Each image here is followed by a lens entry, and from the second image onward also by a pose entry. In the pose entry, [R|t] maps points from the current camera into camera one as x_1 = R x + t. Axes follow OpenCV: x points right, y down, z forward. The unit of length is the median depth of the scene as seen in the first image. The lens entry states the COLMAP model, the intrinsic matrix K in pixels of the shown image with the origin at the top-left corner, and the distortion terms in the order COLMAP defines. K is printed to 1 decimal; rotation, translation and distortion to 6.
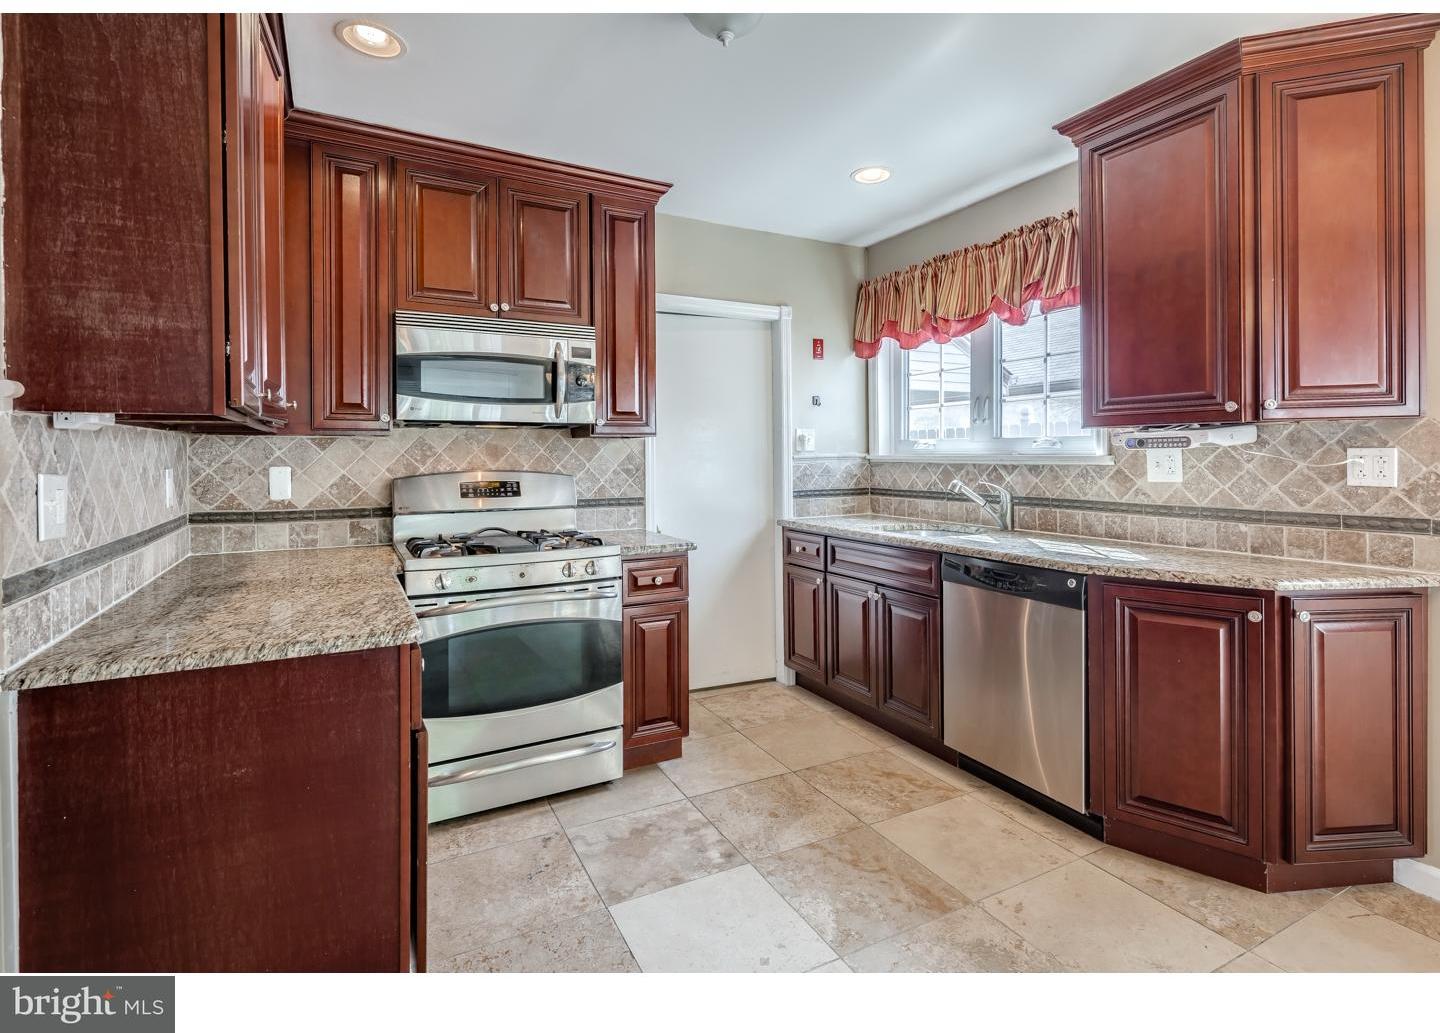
lens RADIAL K [[694.9, 0, 720.7], [0, 694.9, 458.5], [0, 0, 1]] dist [0.007549, -0.005175]
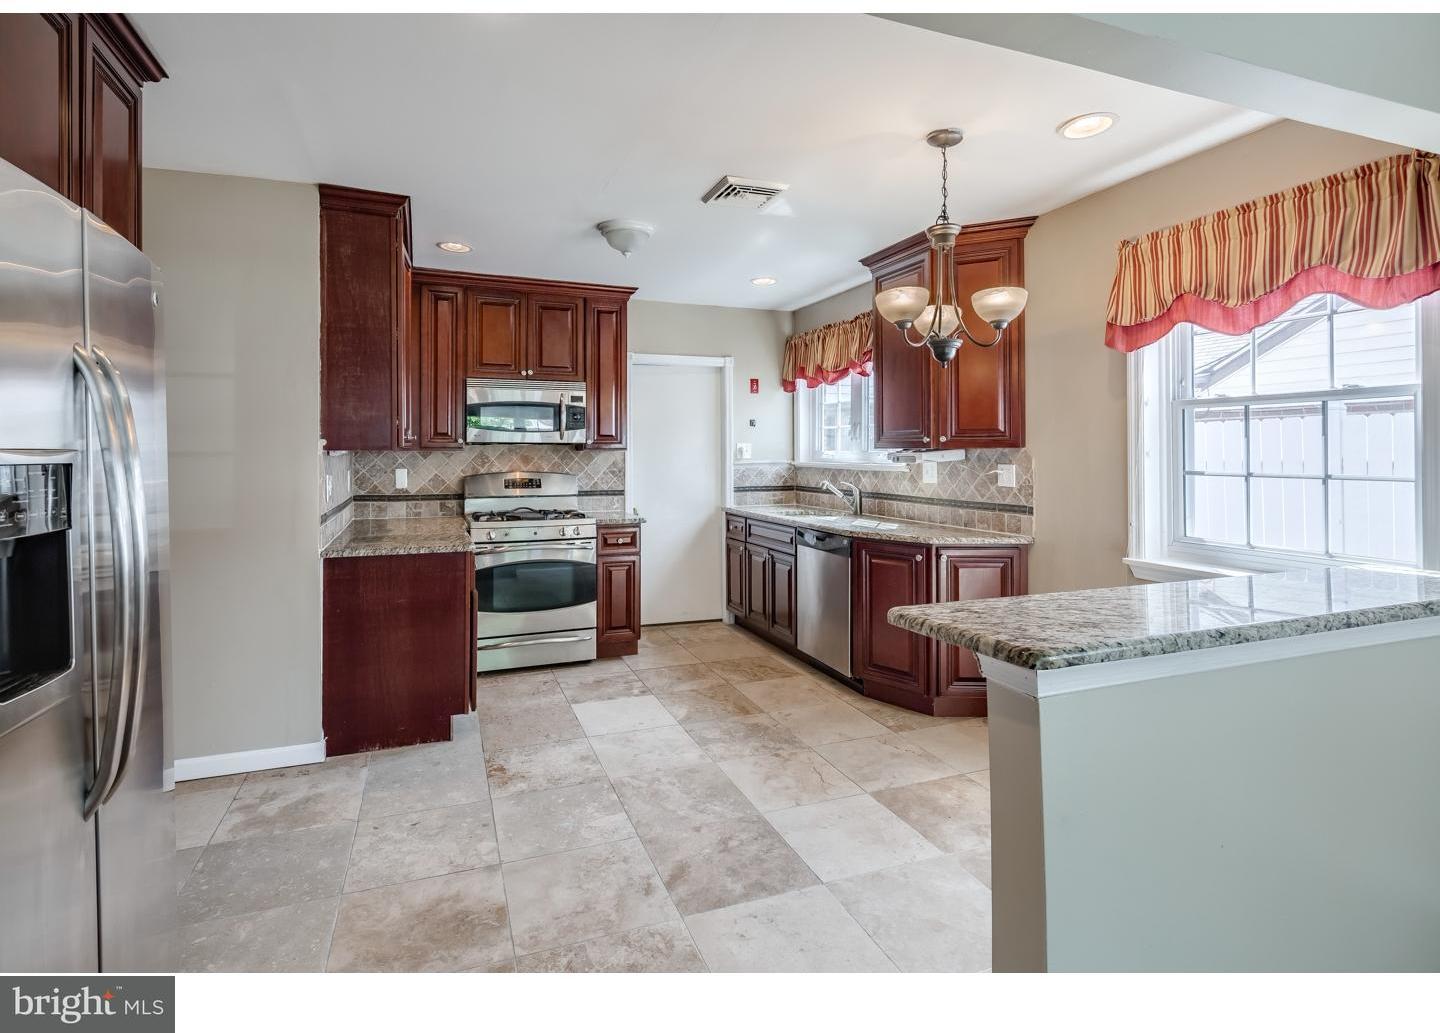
lens RADIAL K [[703.4, 0, 704.3], [0, 703.4, 449.9], [0, 0, 1]] dist [0.003738, -0.003548]
pose [[0.993282, 0.004820, -0.115617, 0.329208], [-0.005694, 0.999958, -0.007223, -0.028659], [0.115577, 0.007833, 0.993268, -0.680923]]
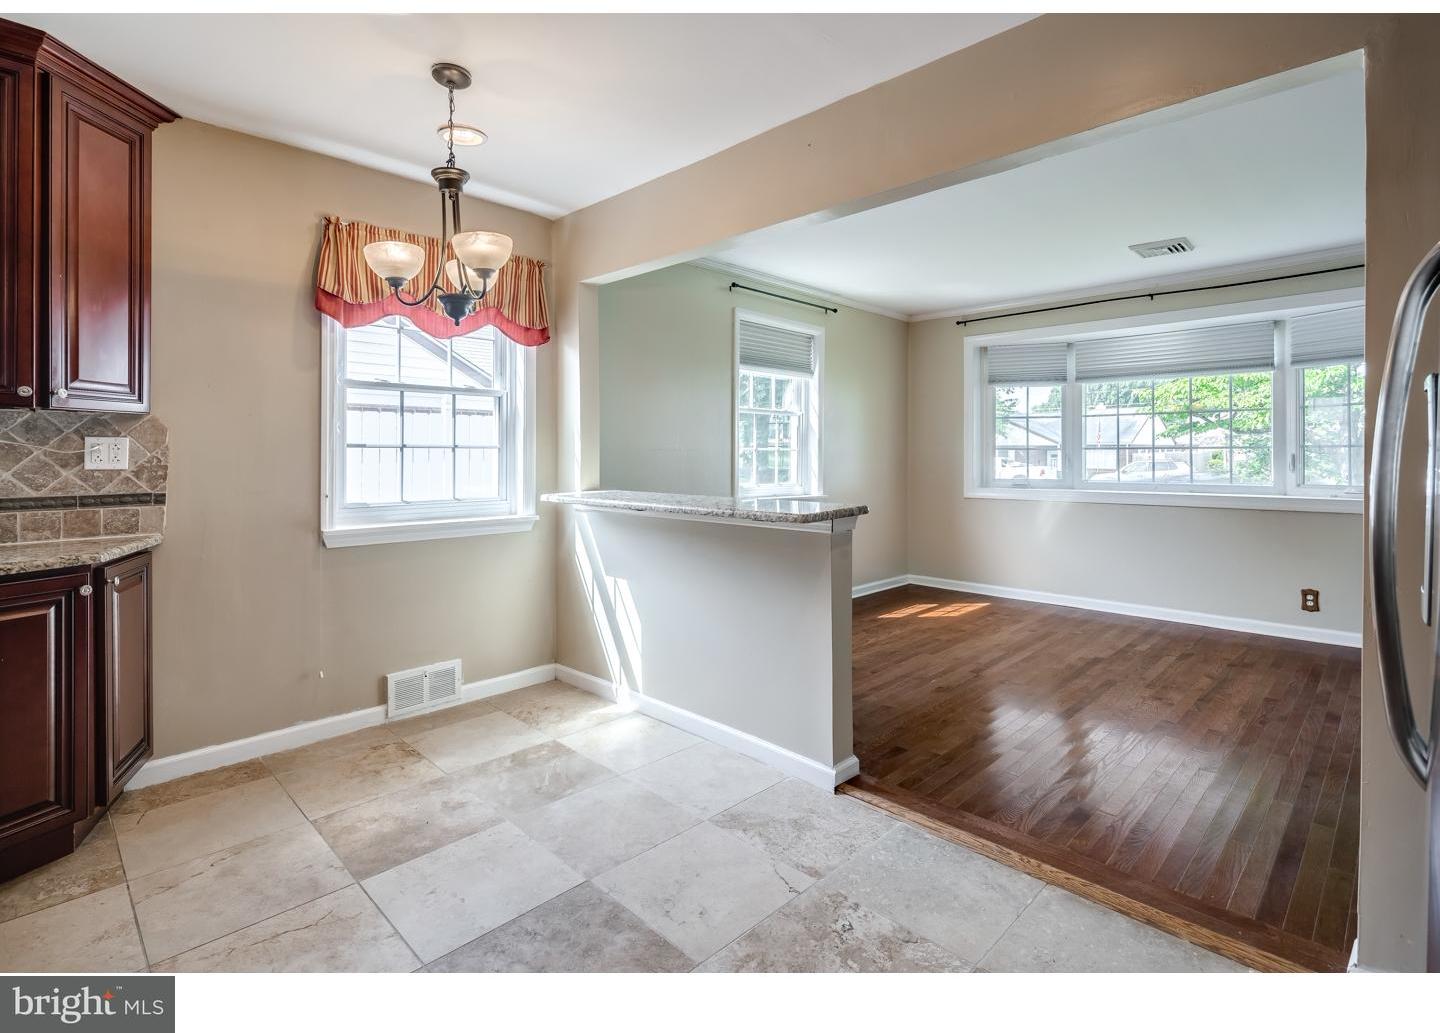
lens RADIAL K [[694.9, 0, 711.6], [0, 694.9, 452.2], [0, 0, 1]] dist [0.007549, -0.005175]
pose [[-0.298155, 0.010101, 0.954464, -0.425482], [0.007761, 0.999937, -0.008158, 0.023656], [-0.954486, 0.004975, -0.298214, 0.309140]]
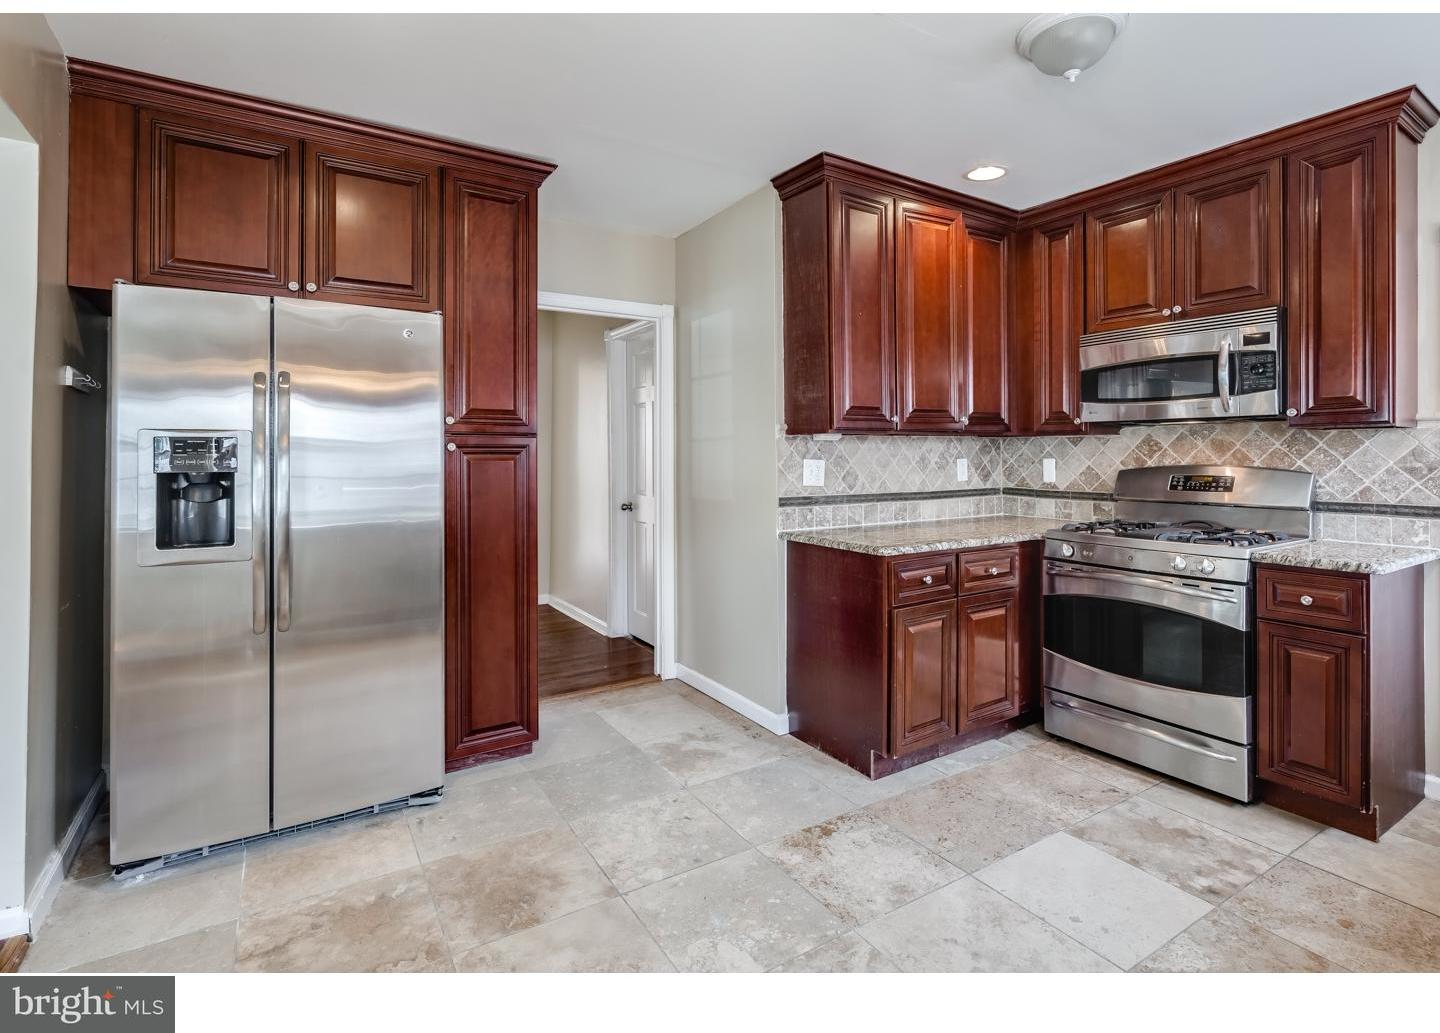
lens RADIAL K [[694.9, 0, 724.1], [0, 694.9, 449.0], [0, 0, 1]] dist [0.007549, -0.005175]
pose [[0.085823, -0.001356, -0.996309, 0.770522], [-0.000808, 0.999999, -0.001430, -0.005237], [0.996310, 0.000928, 0.085822, 0.254877]]
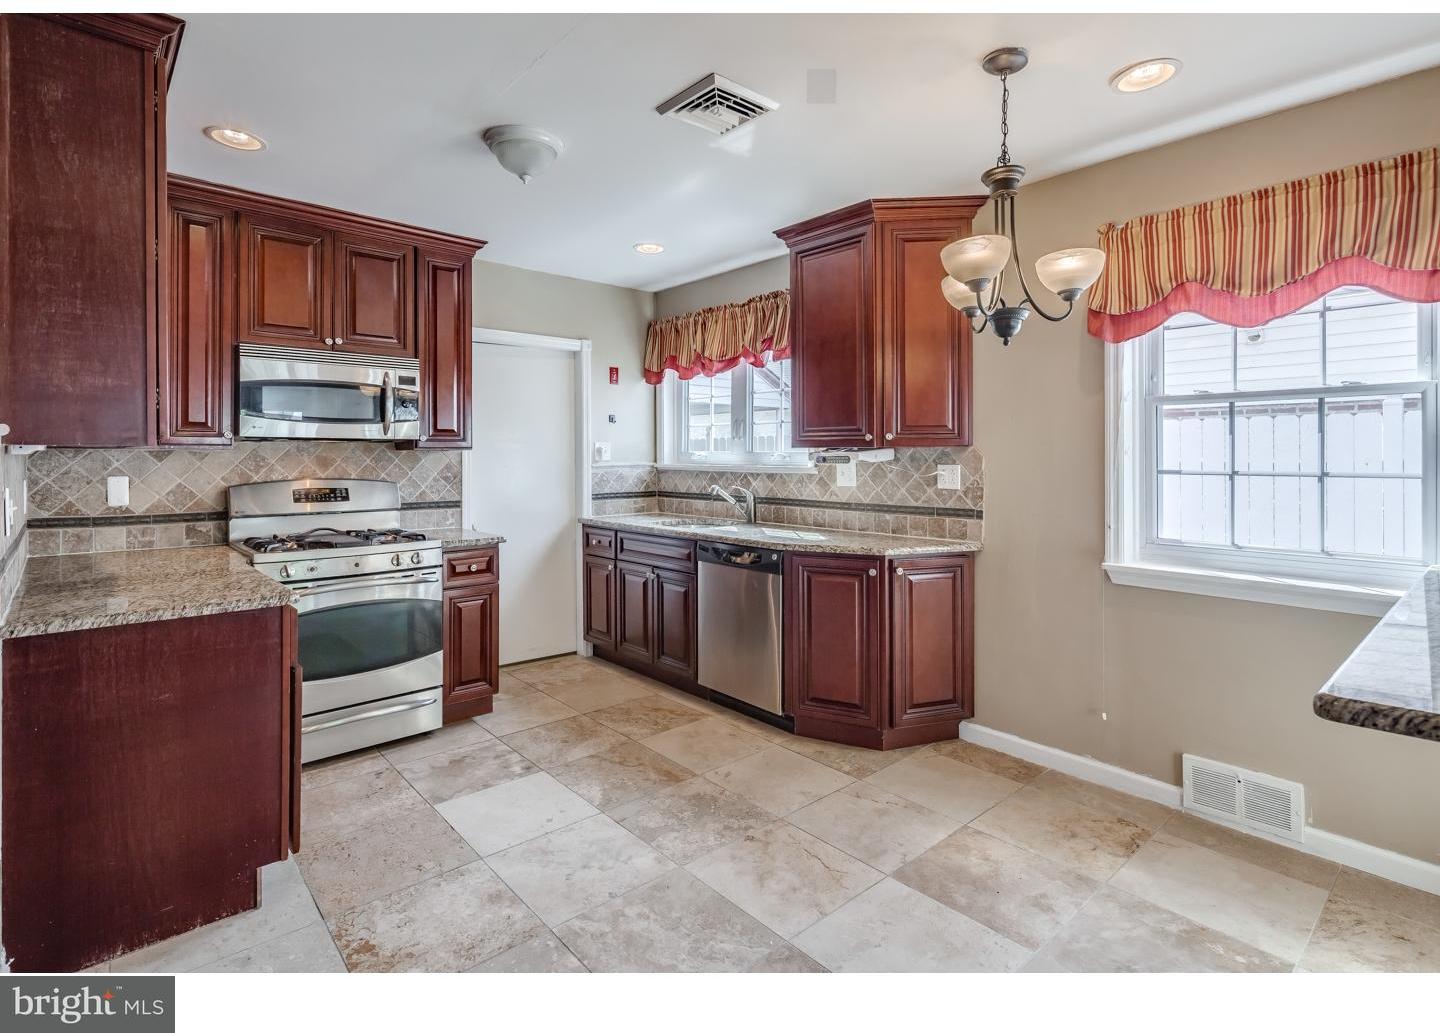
lens RADIAL K [[703.4, 0, 711.4], [0, 703.4, 455.7], [0, 0, 1]] dist [0.003738, -0.003548]
pose [[0.971819, 0.005116, 0.235672, 0.028990], [-0.003783, 0.999974, -0.006107, -0.019983], [-0.235697, 0.005044, 0.971813, -0.355389]]
